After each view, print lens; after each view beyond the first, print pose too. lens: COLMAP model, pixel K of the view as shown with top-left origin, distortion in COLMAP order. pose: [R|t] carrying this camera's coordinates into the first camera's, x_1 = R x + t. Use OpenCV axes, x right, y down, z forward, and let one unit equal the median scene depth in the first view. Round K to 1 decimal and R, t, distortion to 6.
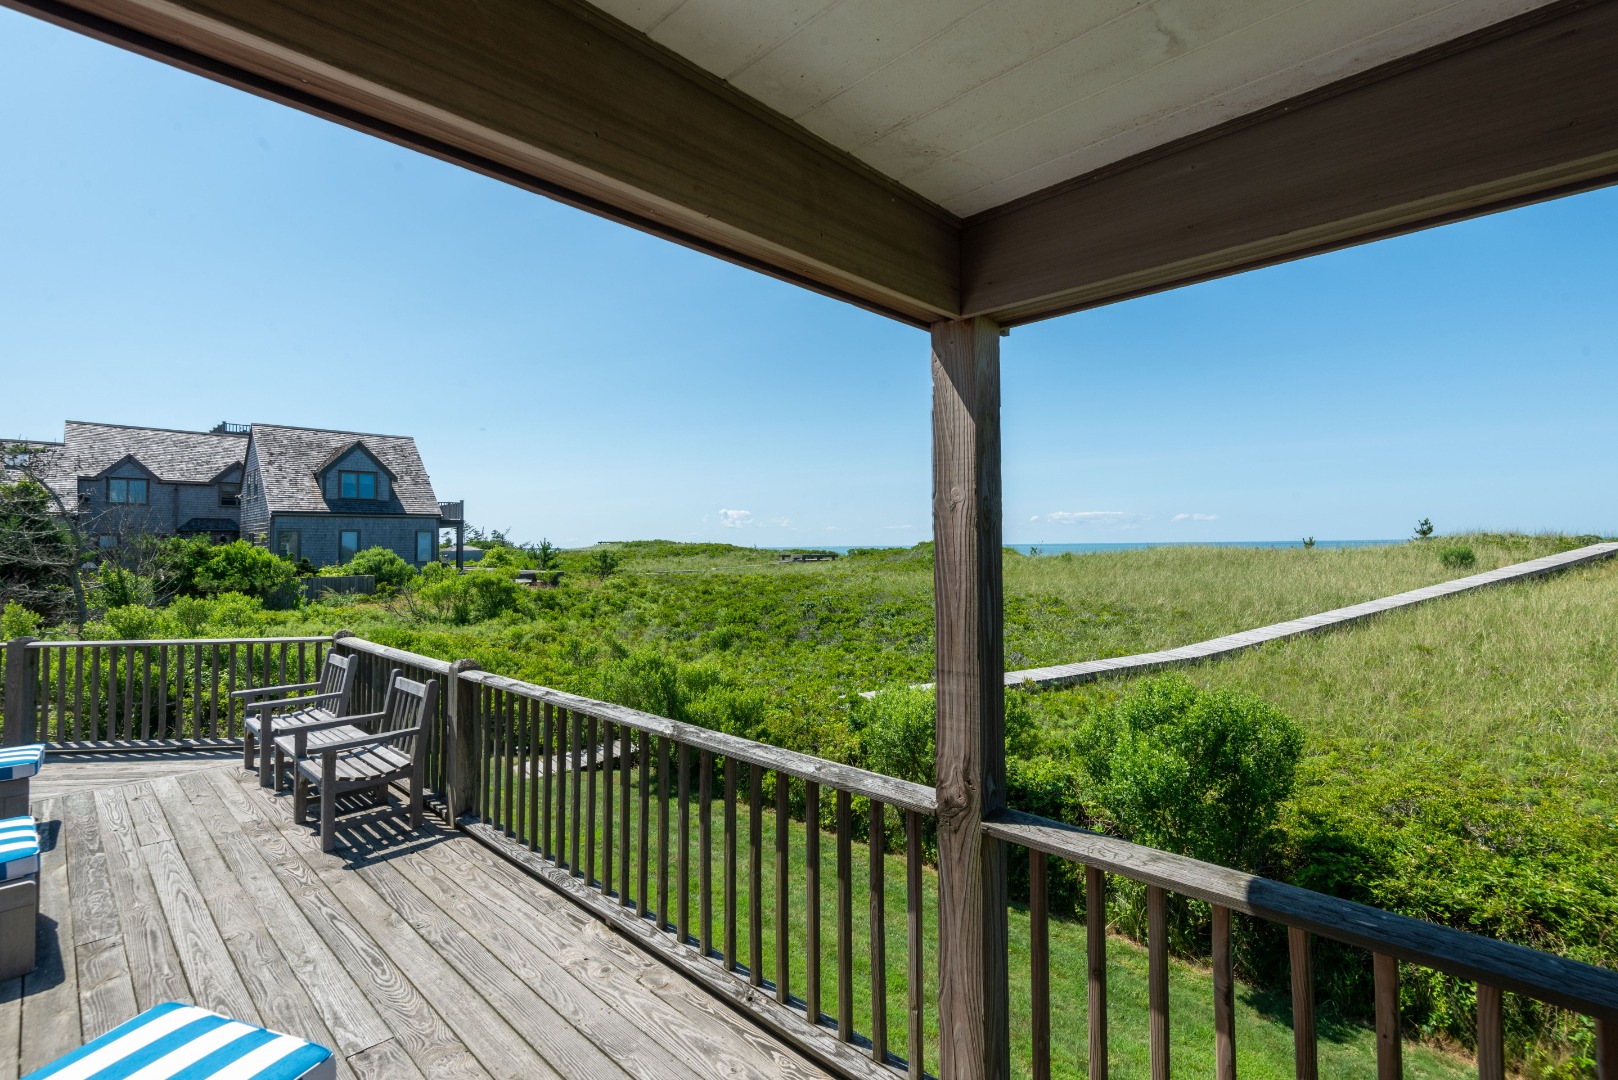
lens RADIAL K [[735.2, 0, 811.9], [0, 735.2, 537.2], [0, 0, 1]] dist [0.020675, -0.011713]
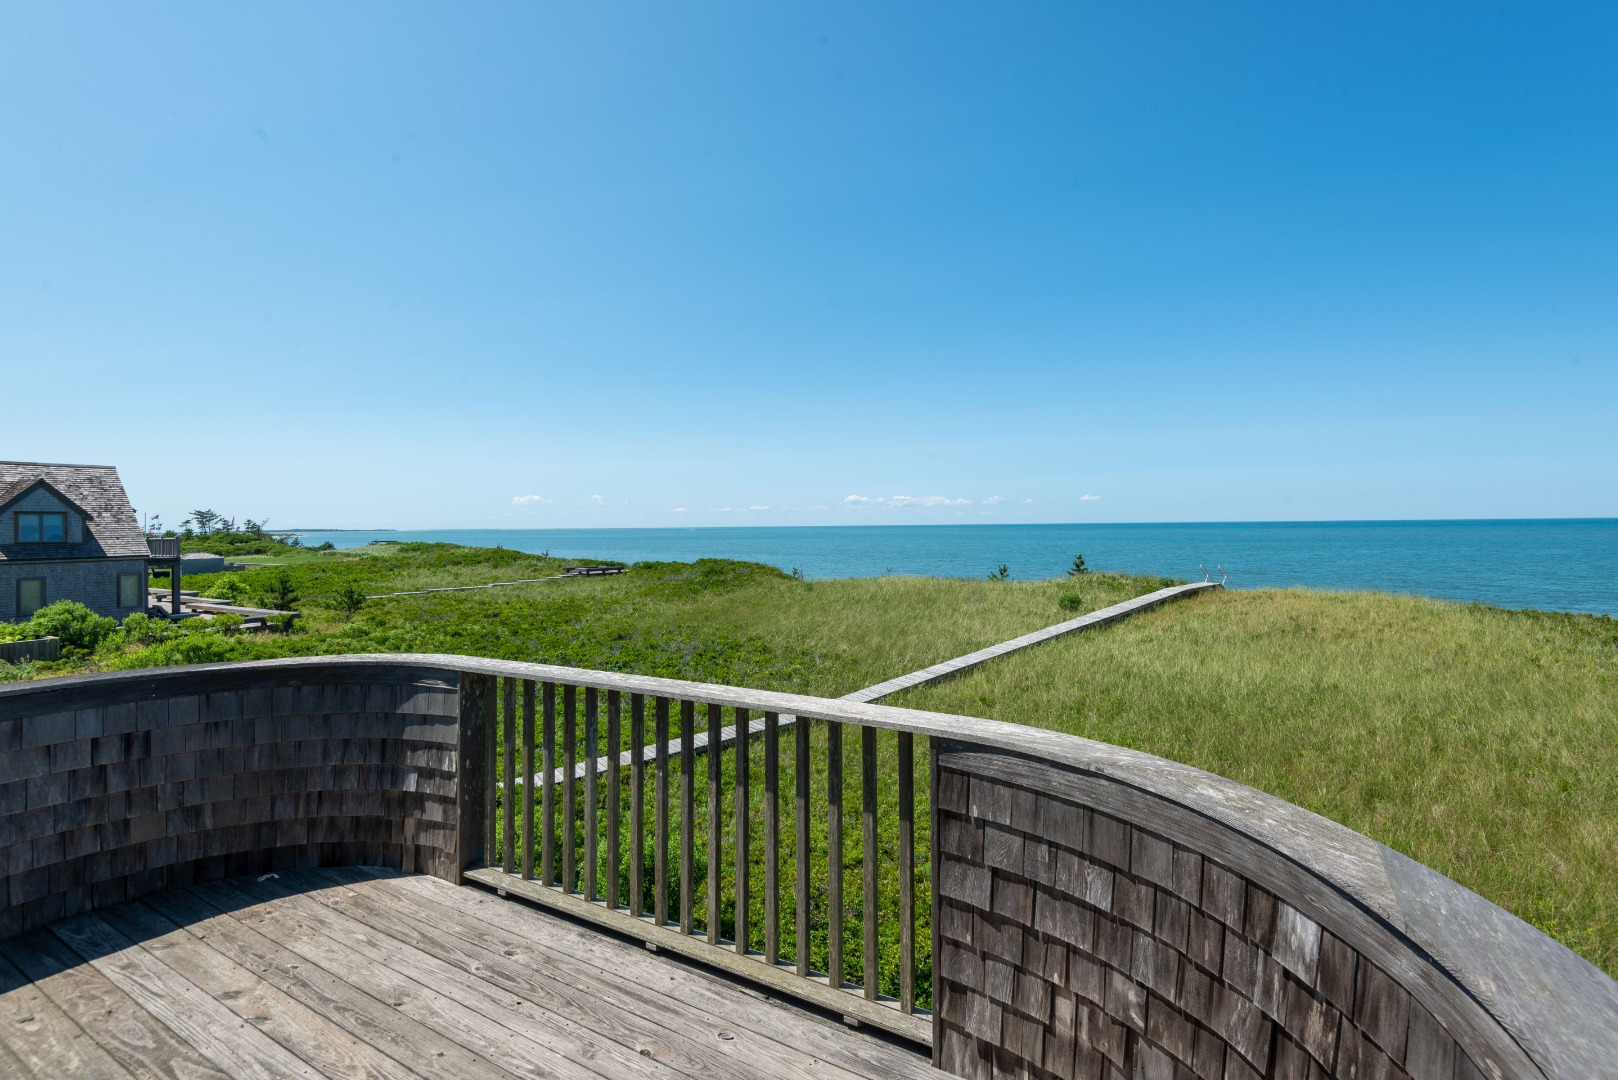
lens RADIAL K [[735.2, 0, 815.5], [0, 735.2, 535.0], [0, 0, 1]] dist [0.020675, -0.011713]
pose [[0.971318, 0.002409, 0.237772, 0.094229], [-0.008019, 0.999712, 0.022631, -0.086591], [-0.237649, -0.023889, 0.971057, -0.112548]]
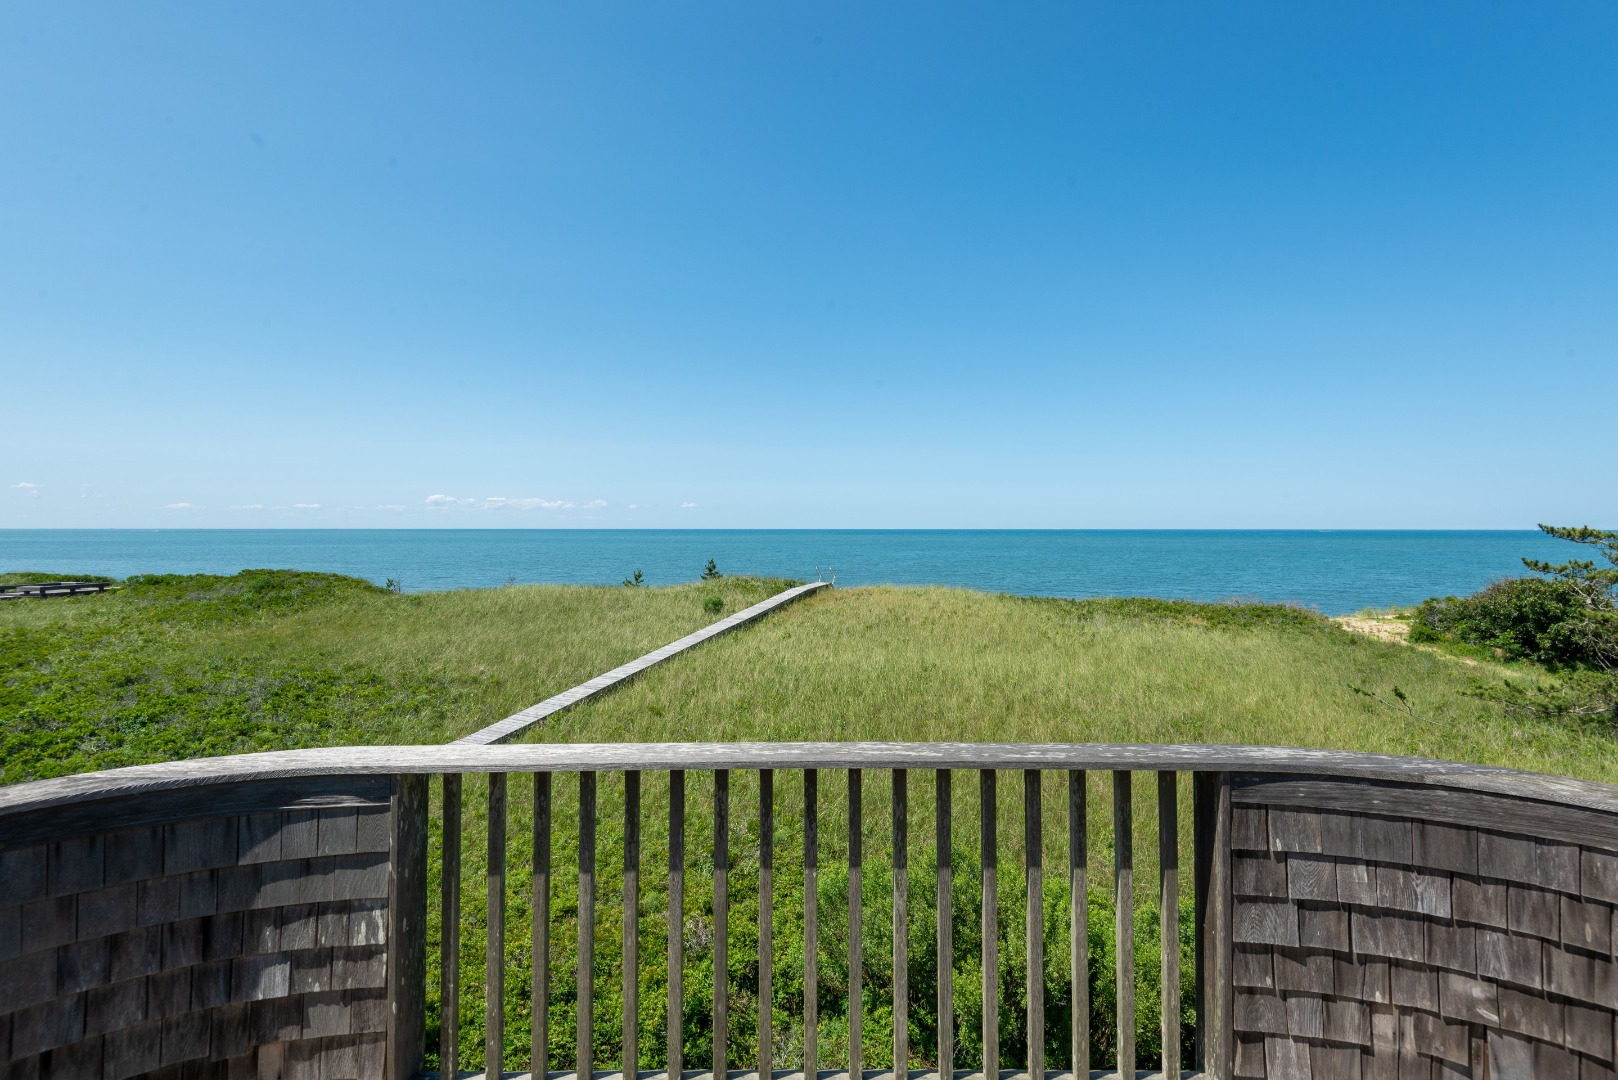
lens RADIAL K [[735.2, 0, 812.9], [0, 735.2, 533.1], [0, 0, 1]] dist [0.020675, -0.011713]
pose [[0.721095, 0.010222, 0.692761, 0.051866], [-0.020185, 0.999777, 0.006258, -0.086381], [-0.692543, -0.018496, 0.721140, -0.069811]]
